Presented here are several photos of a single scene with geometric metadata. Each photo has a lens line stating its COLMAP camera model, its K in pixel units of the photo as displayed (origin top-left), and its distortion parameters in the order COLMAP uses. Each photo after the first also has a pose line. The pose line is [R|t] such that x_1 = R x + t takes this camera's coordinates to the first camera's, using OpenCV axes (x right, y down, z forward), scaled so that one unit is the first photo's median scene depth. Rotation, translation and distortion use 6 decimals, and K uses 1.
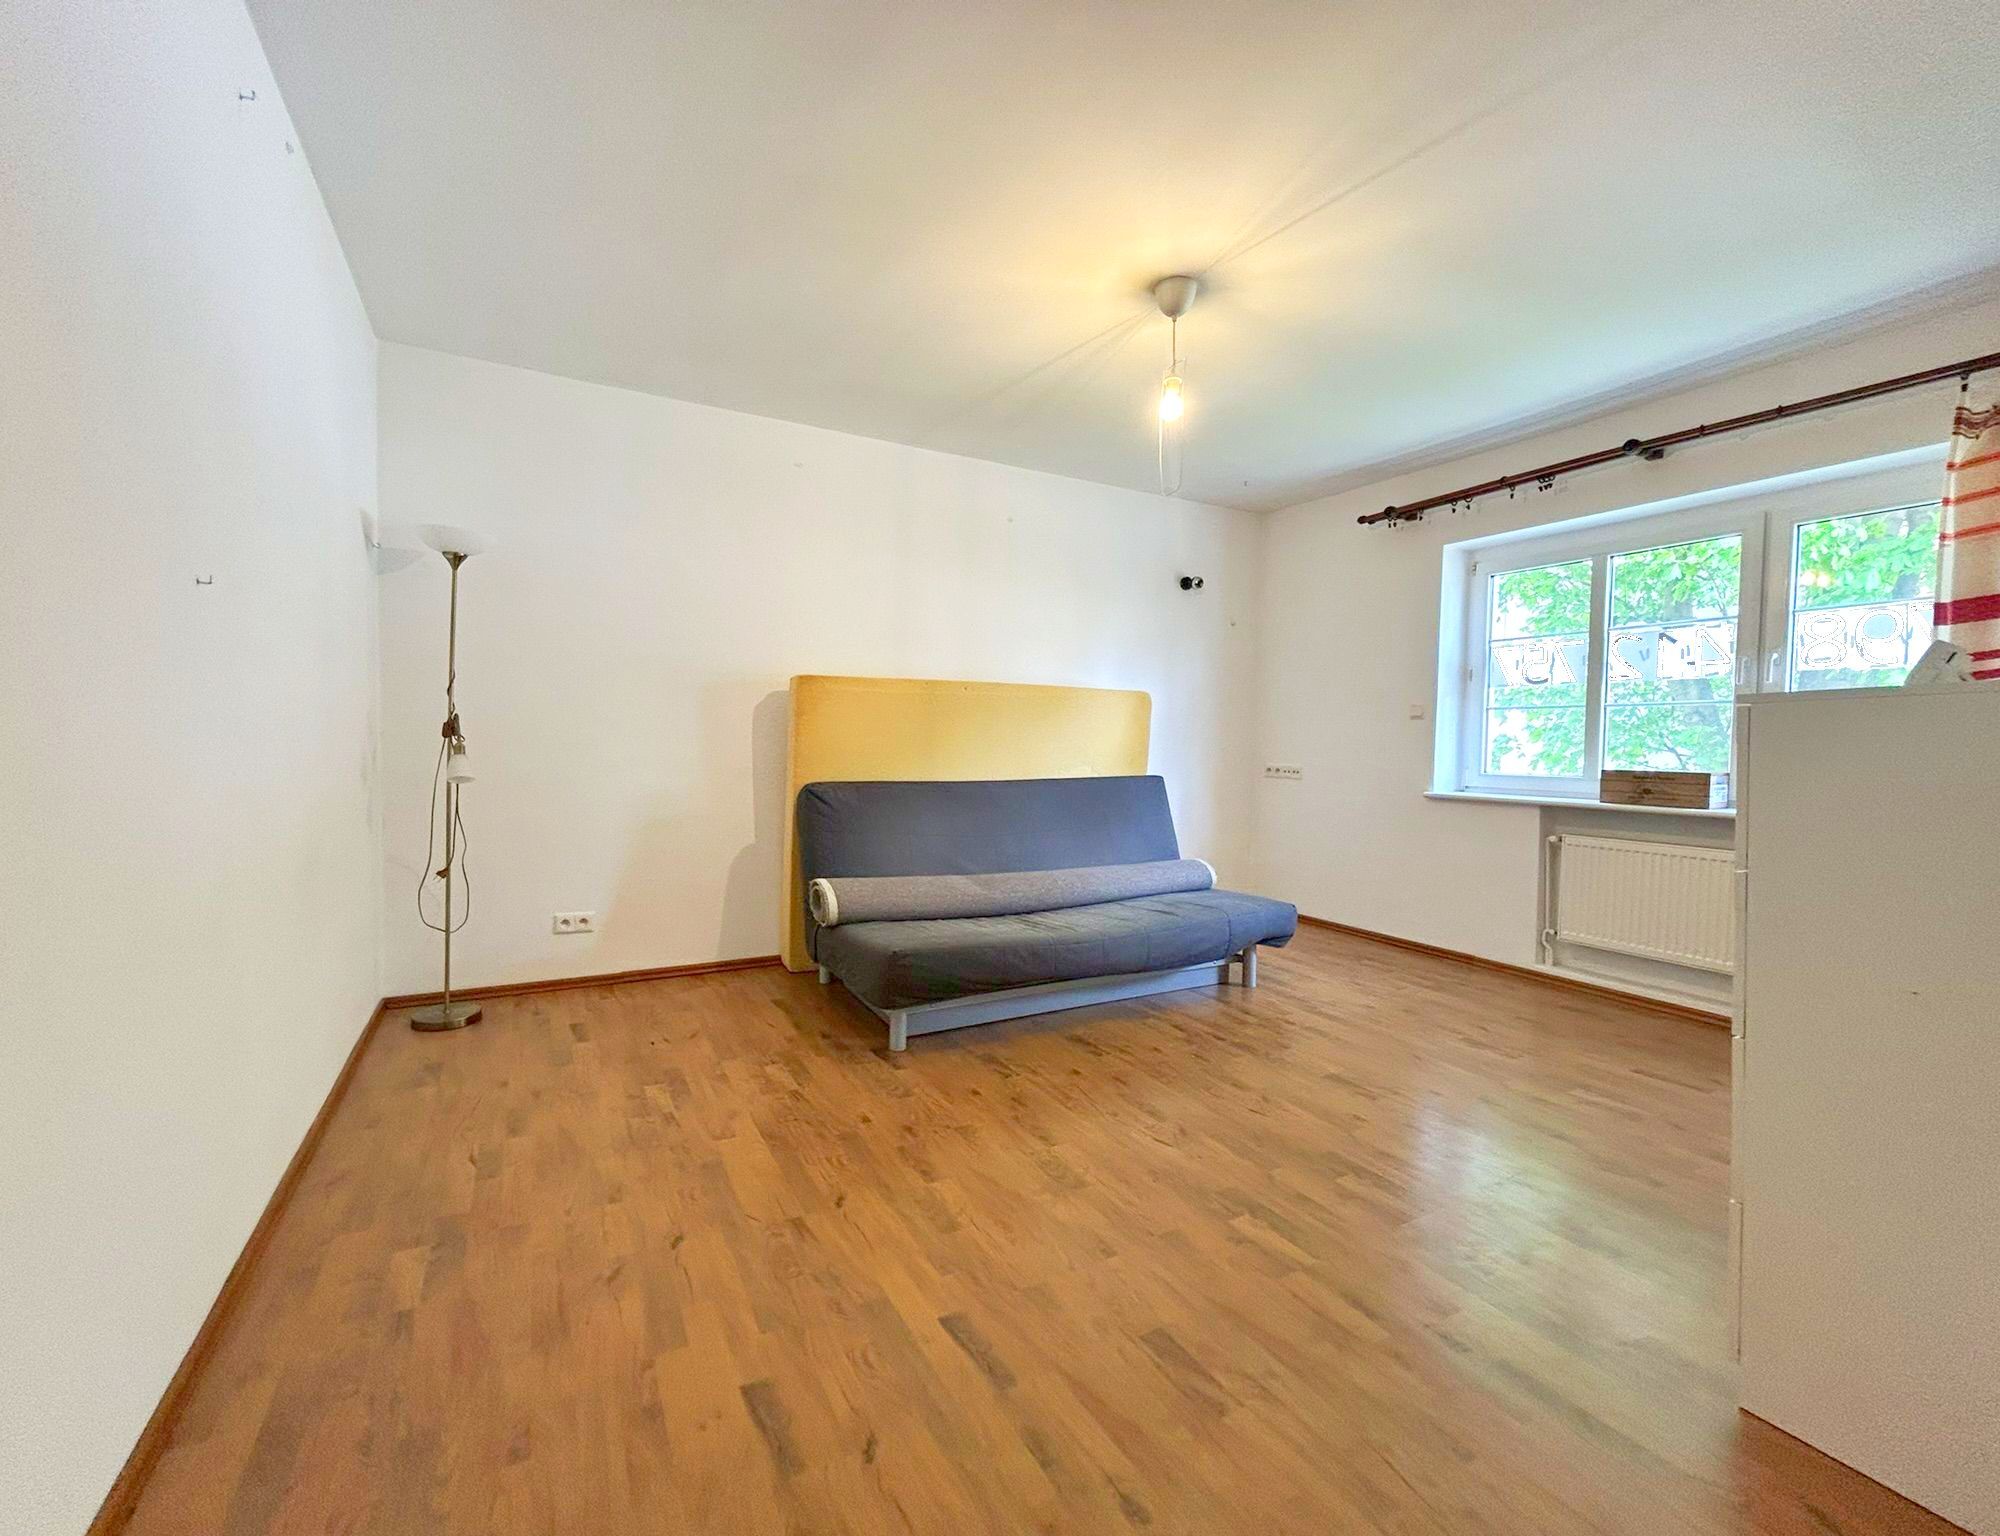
lens RADIAL K [[834.4, 0, 1000.0], [0, 834.4, 768.0], [0, 0, 1]] dist [-0.000567, 0.000099]
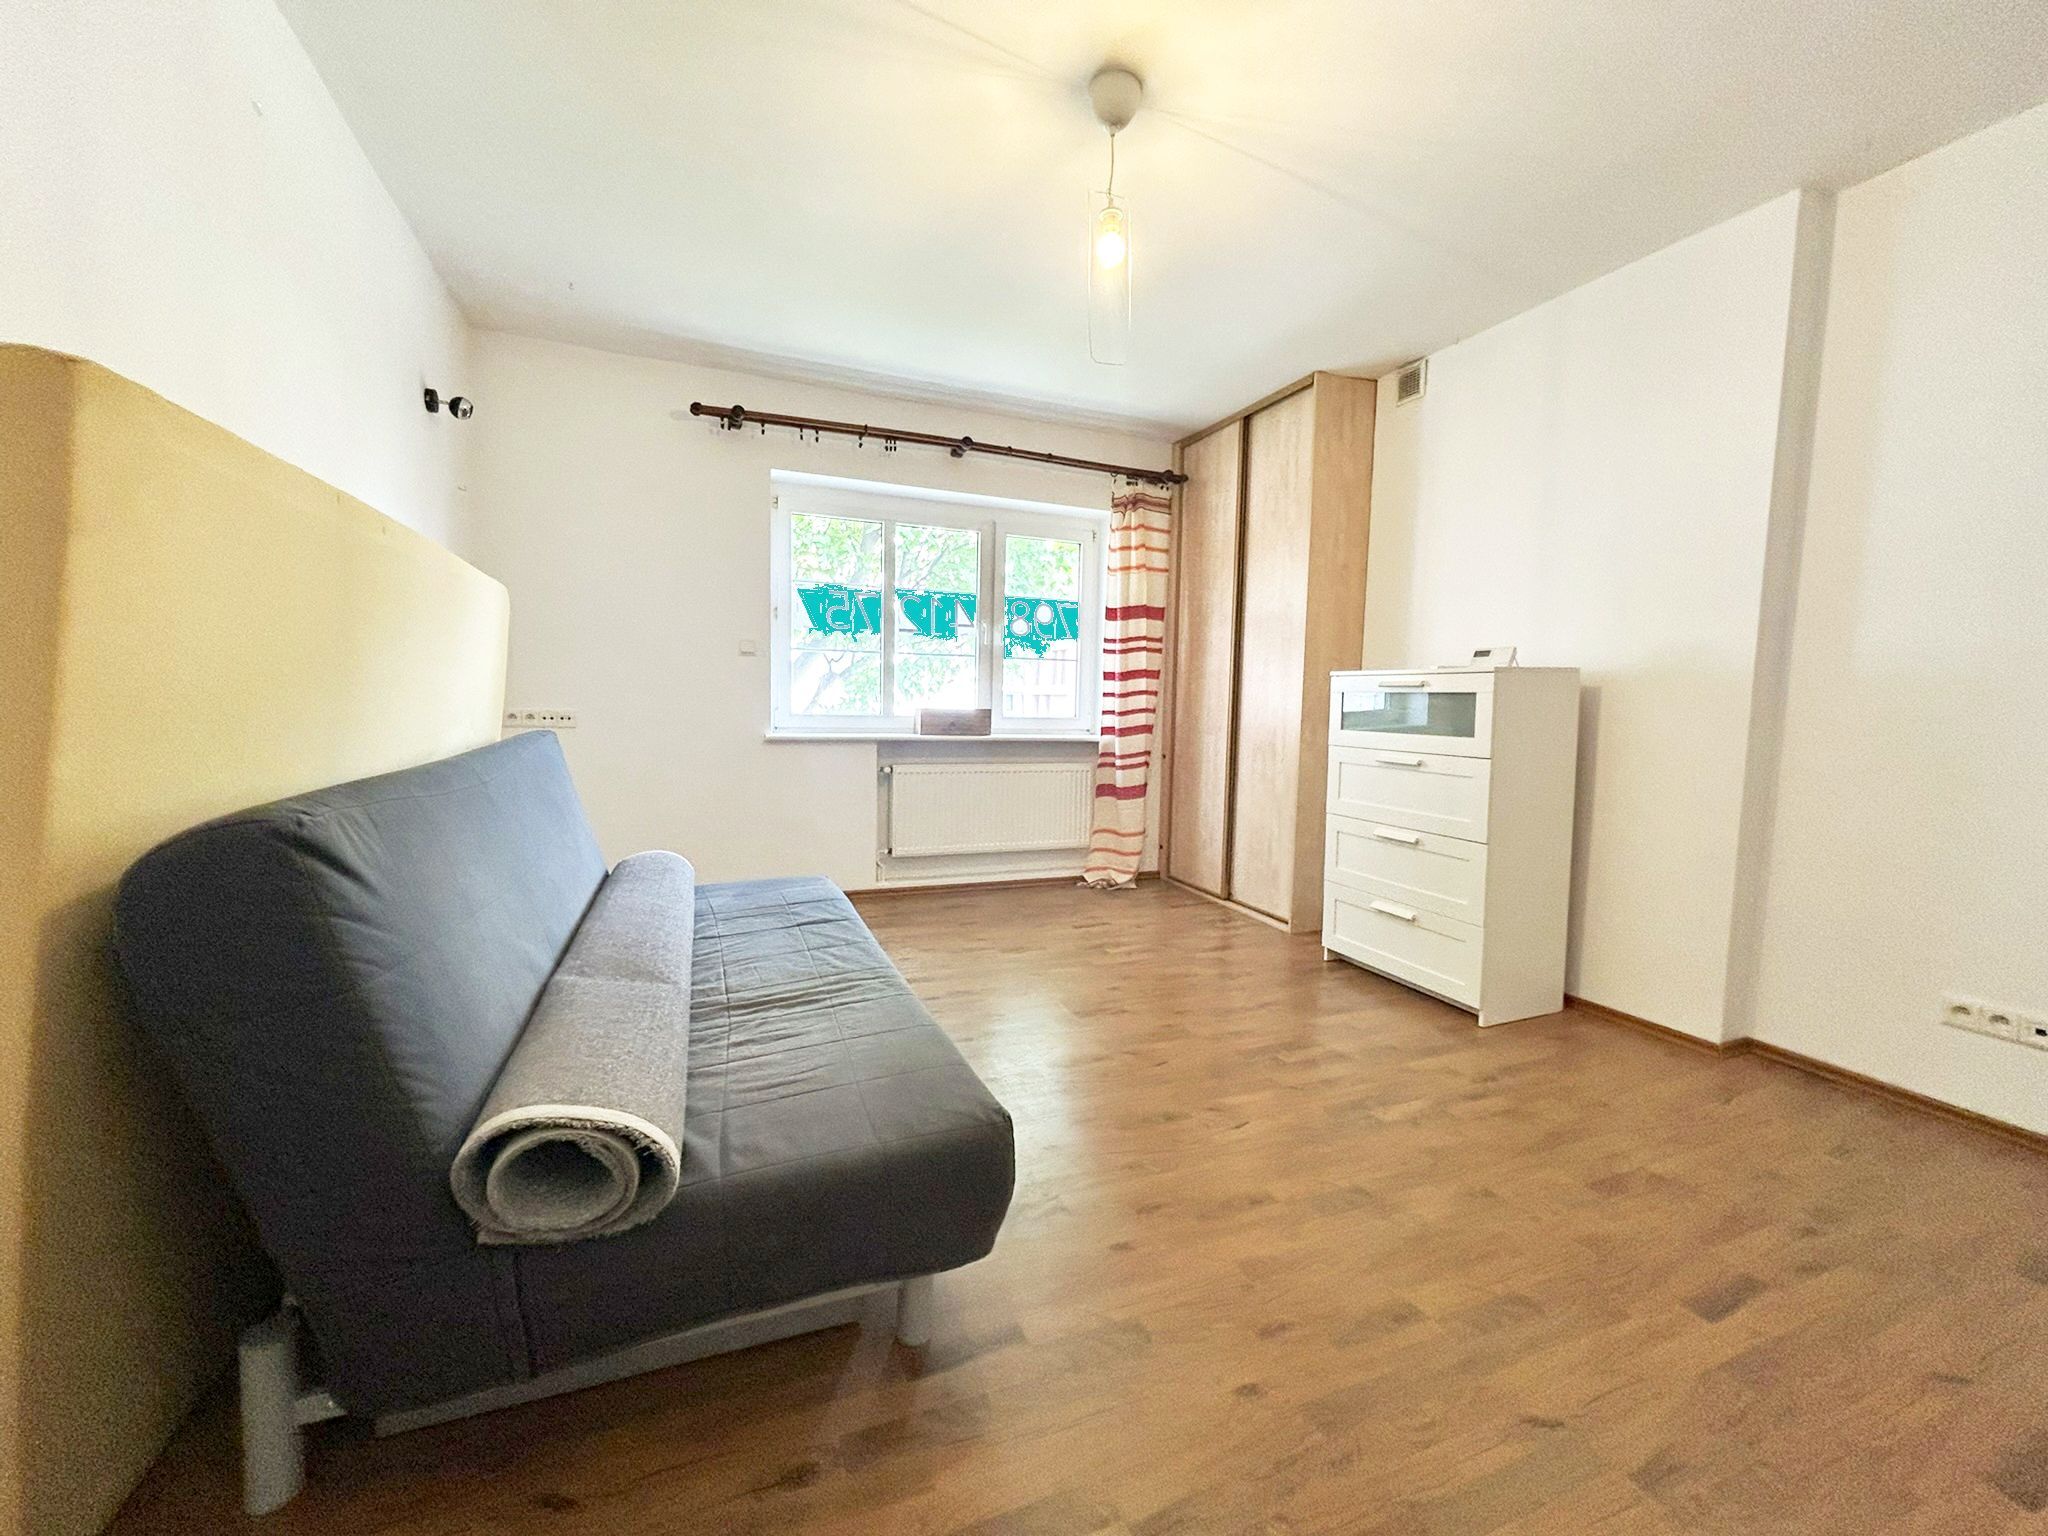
lens RADIAL K [[815.8, 0, 1038.6], [0, 815.8, 770.5], [0, 0, 1]] dist [0.001299, 0.000450]
pose [[0.121322, -0.093990, 0.988153, -0.475467], [0.011602, 0.995573, 0.093271, -0.017221], [-0.992545, 0.000149, 0.121876, 0.776158]]
